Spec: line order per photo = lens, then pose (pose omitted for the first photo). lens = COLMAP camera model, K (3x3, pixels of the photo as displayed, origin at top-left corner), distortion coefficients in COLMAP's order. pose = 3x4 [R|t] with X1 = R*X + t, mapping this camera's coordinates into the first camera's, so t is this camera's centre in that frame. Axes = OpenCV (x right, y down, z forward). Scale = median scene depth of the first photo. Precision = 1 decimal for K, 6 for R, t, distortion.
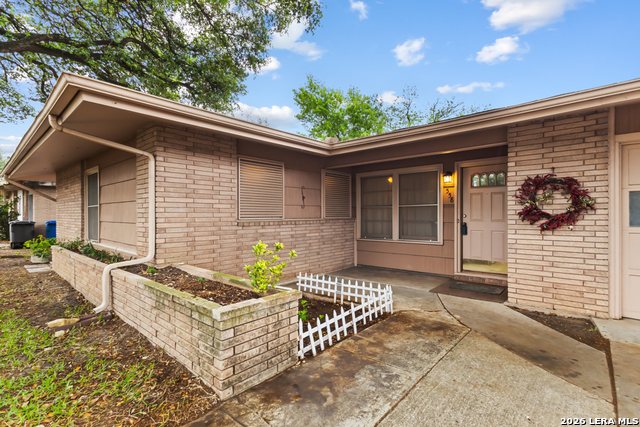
lens RADIAL K [[301.1, 0, 320.3], [0, 301.1, 214.9], [0, 0, 1]] dist [0.005606, 0.000836]
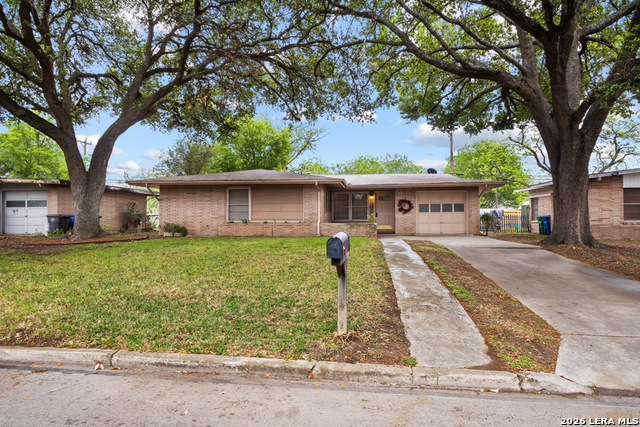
lens RADIAL K [[400.0, 0, 319.0], [0, 400.0, 215.0], [0, 0, 1]] dist [0.001862, -0.000062]
pose [[0.822184, 0.000680, 0.569222, -2.960829], [0.000953, 0.999996, -0.002571, 0.079389], [-0.569222, 0.002656, 0.822180, -2.506780]]
